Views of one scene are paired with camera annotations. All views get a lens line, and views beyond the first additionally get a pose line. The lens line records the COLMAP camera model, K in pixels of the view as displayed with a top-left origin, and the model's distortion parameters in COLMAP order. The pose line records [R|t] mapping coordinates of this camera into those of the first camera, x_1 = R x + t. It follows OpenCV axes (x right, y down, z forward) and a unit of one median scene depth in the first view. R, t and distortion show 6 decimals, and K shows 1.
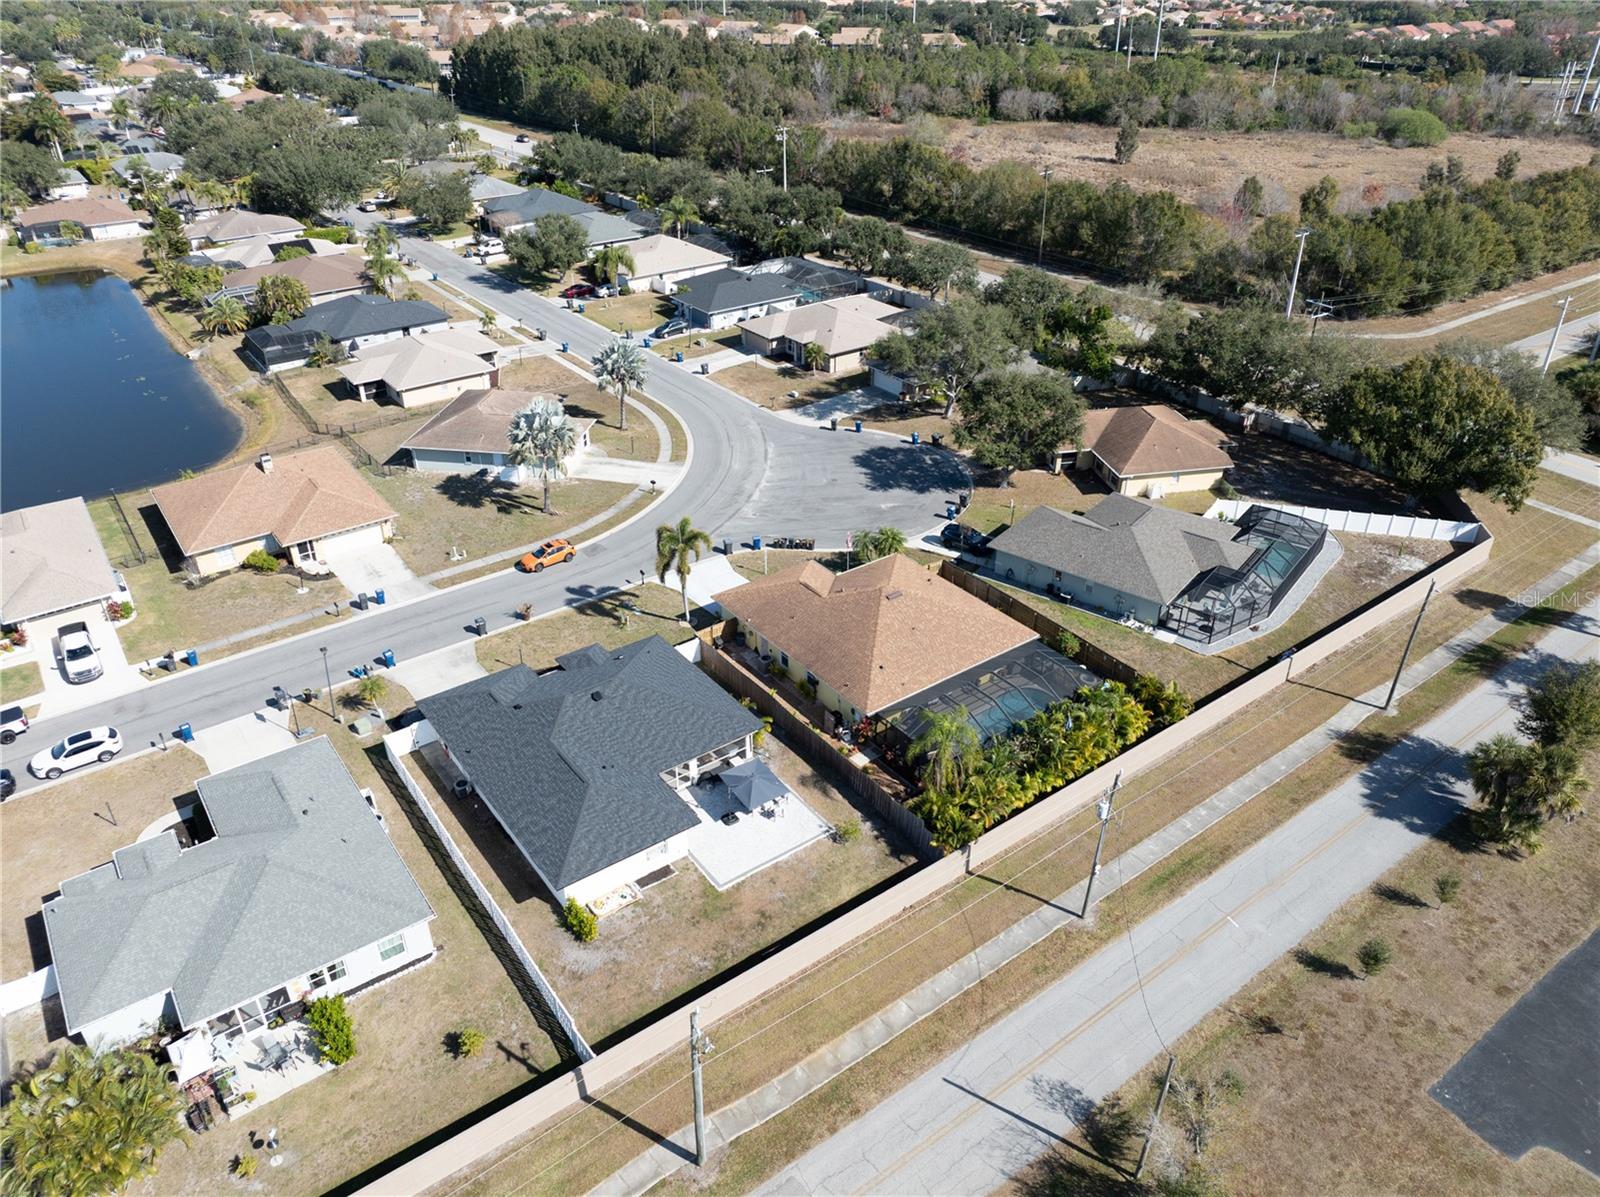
lens RADIAL K [[1129.7, 0, 799.9], [0, 1129.7, 595.5], [0, 0, 1]] dist [-0.034912, -0.001569]
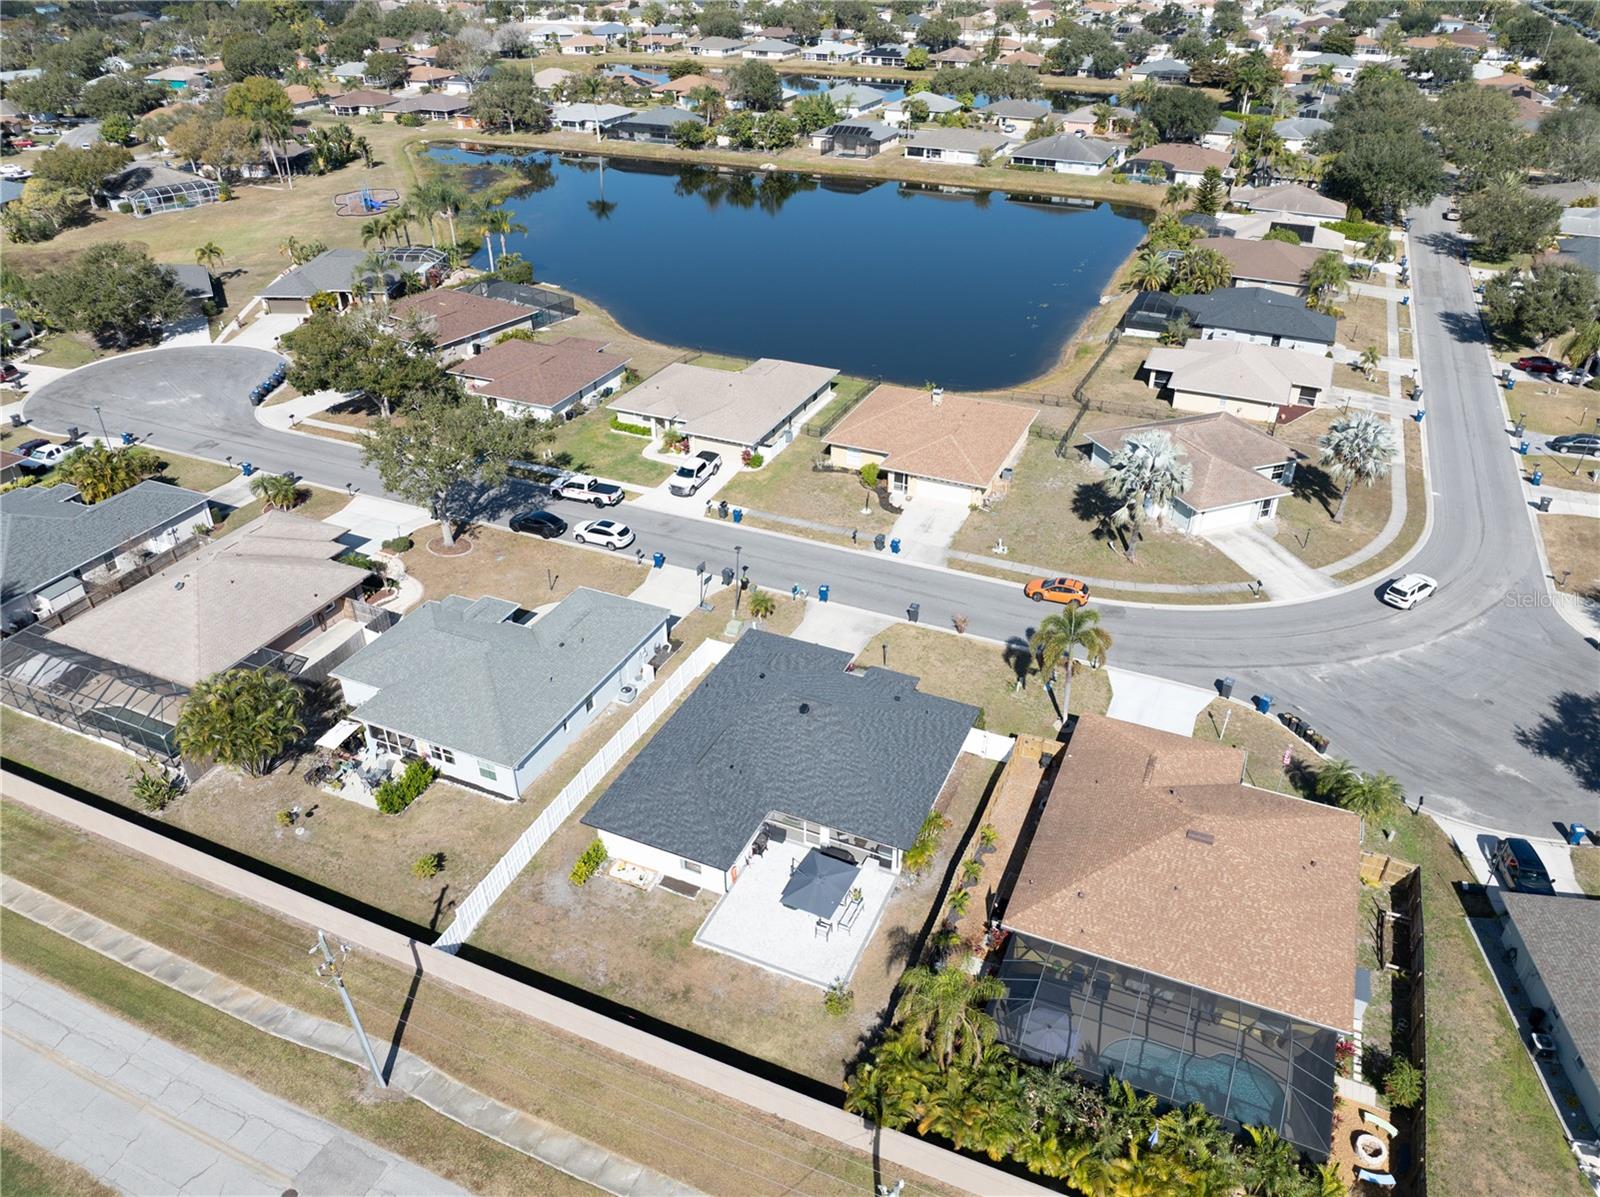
lens RADIAL K [[1129.7, 0, 799.9], [0, 1129.7, 595.5], [0, 0, 1]] dist [-0.034912, -0.001569]
pose [[0.491246, 0.454376, -0.743115, 0.333318], [-0.440721, 0.865547, 0.237892, -0.150660], [0.751294, 0.210643, 0.625450, 0.278459]]
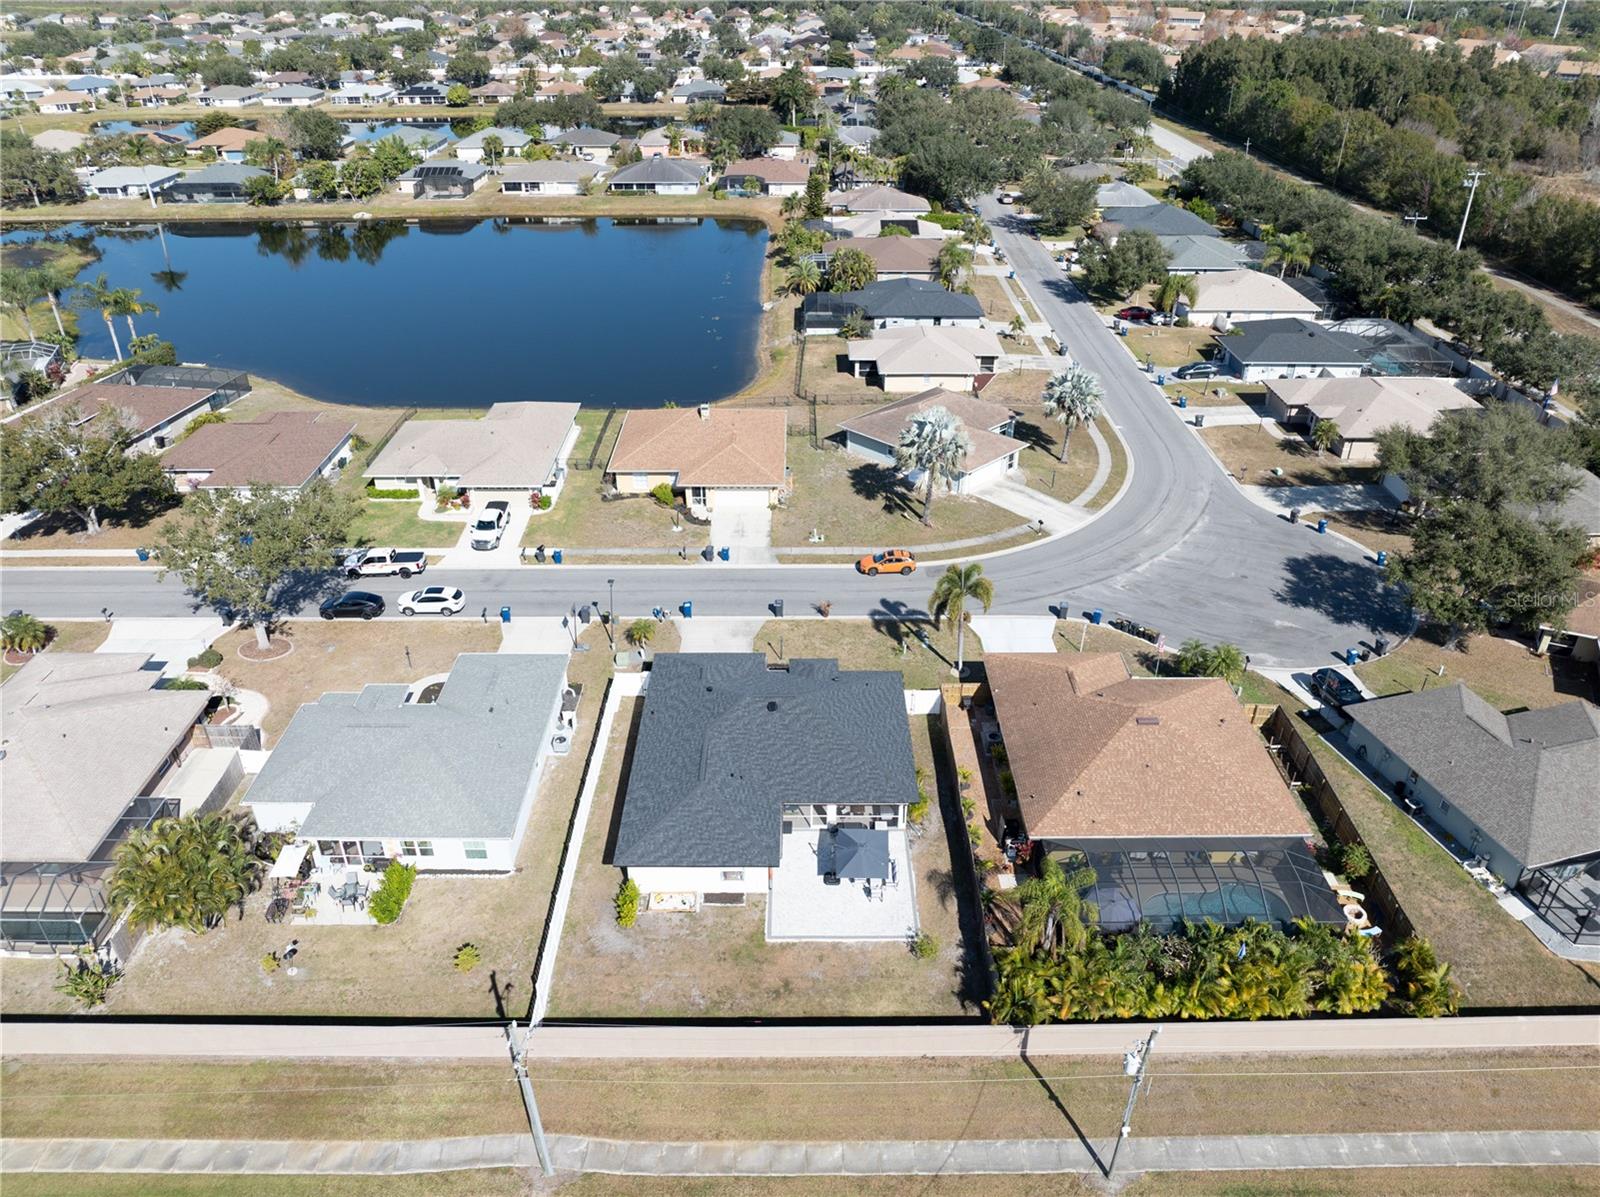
lens RADIAL K [[1129.7, 0, 799.9], [0, 1129.7, 595.5], [0, 0, 1]] dist [-0.034912, -0.001569]
pose [[0.804119, 0.299304, -0.513625, 0.225199], [-0.300493, 0.950146, 0.083233, -0.065540], [0.512930, 0.087411, 0.853968, 0.113589]]
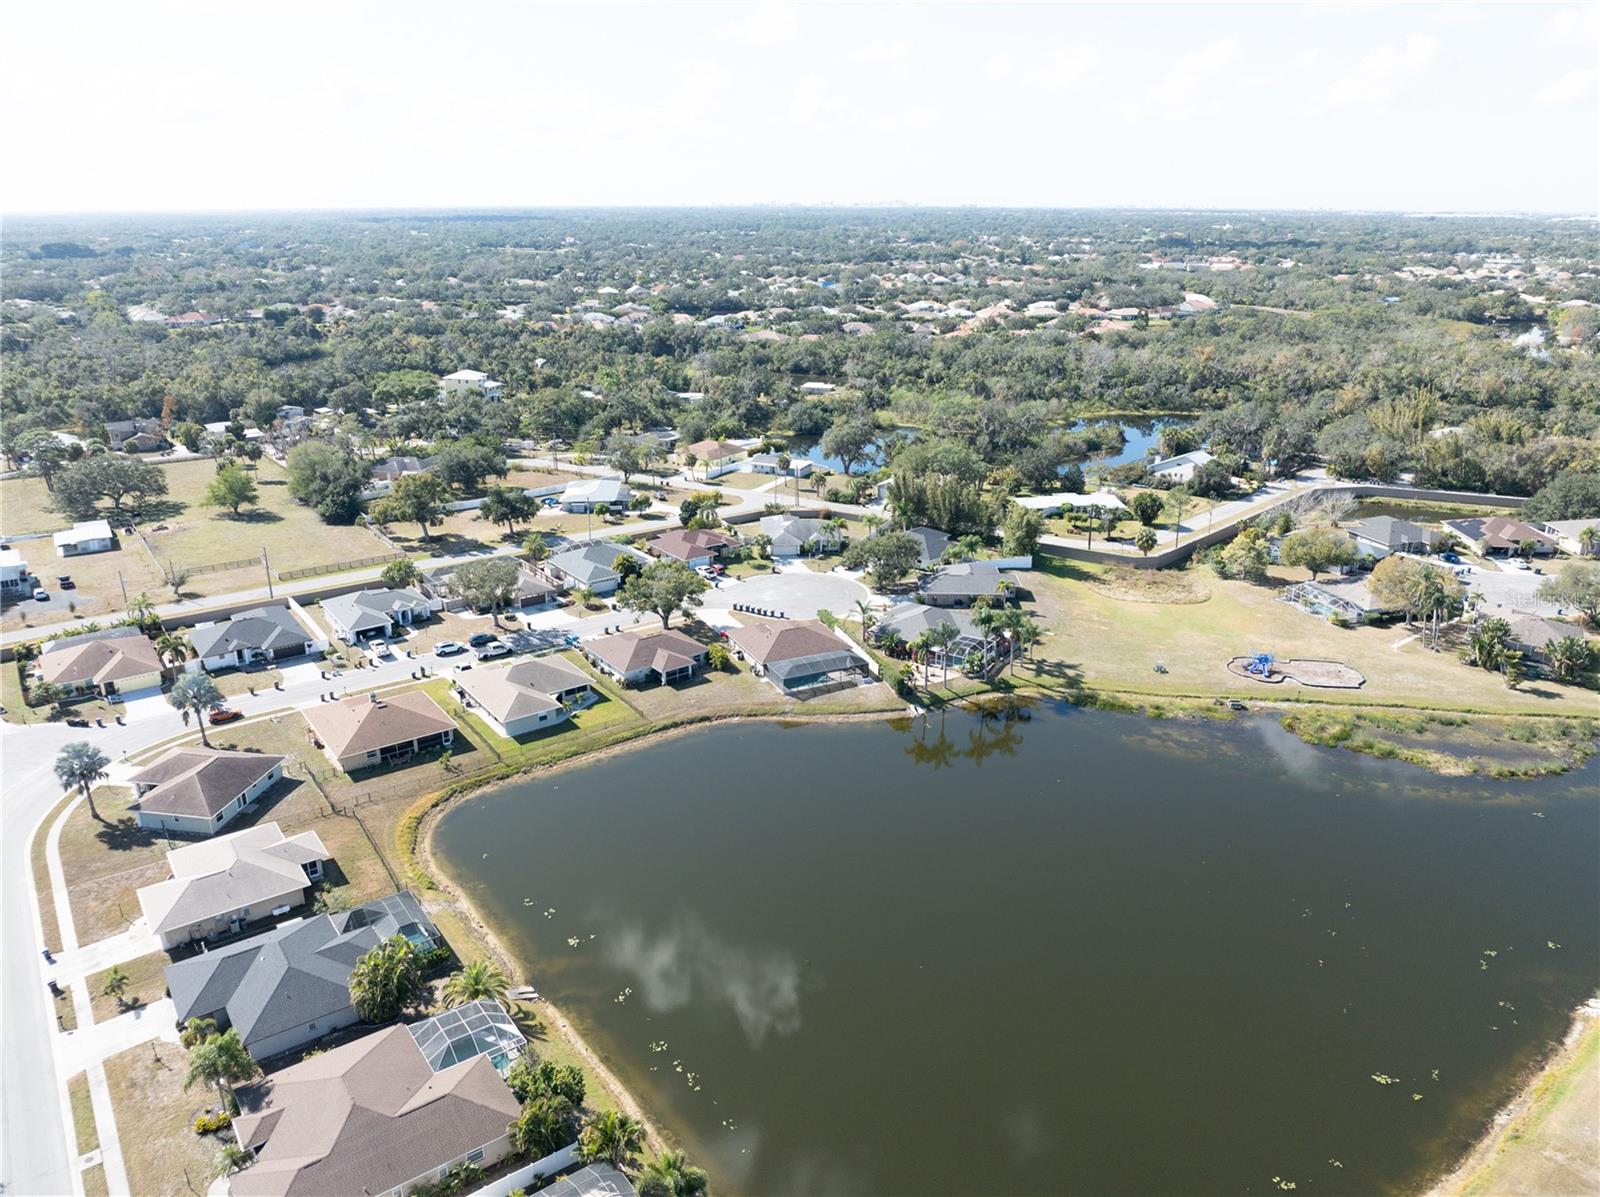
lens RADIAL K [[1129.7, 0, 799.9], [0, 1129.7, 595.5], [0, 0, 1]] dist [-0.034912, -0.001569]
pose [[-0.999996, -0.002415, 0.001335, -1.088910], [-0.000531, 0.643001, 0.765865, -1.444833], [-0.002708, 0.765861, -0.643000, 1.919103]]
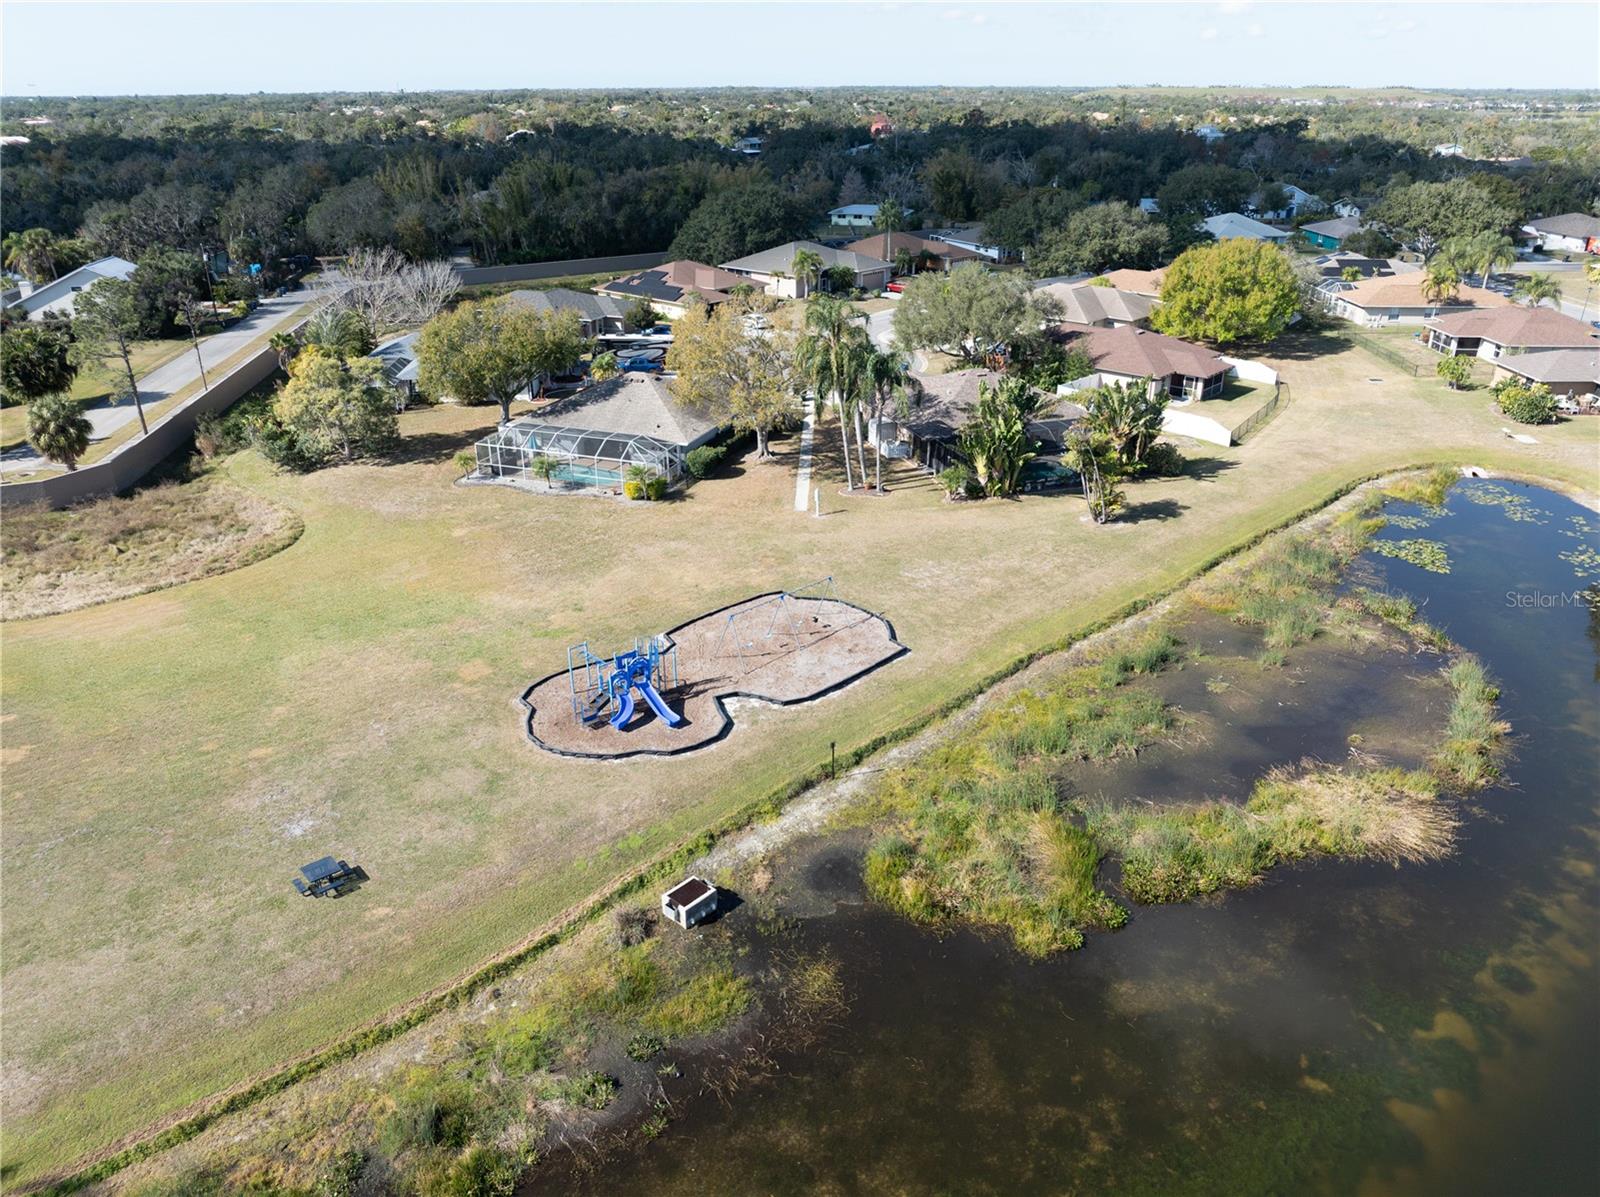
lens RADIAL K [[1129.7, 0, 799.9], [0, 1129.7, 595.5], [0, 0, 1]] dist [-0.034912, -0.001569]
pose [[-0.610966, 0.328607, -0.720235, -1.520334], [-0.400312, 0.656658, 0.639180, -0.356296], [0.682987, 0.678835, -0.269650, 0.977333]]
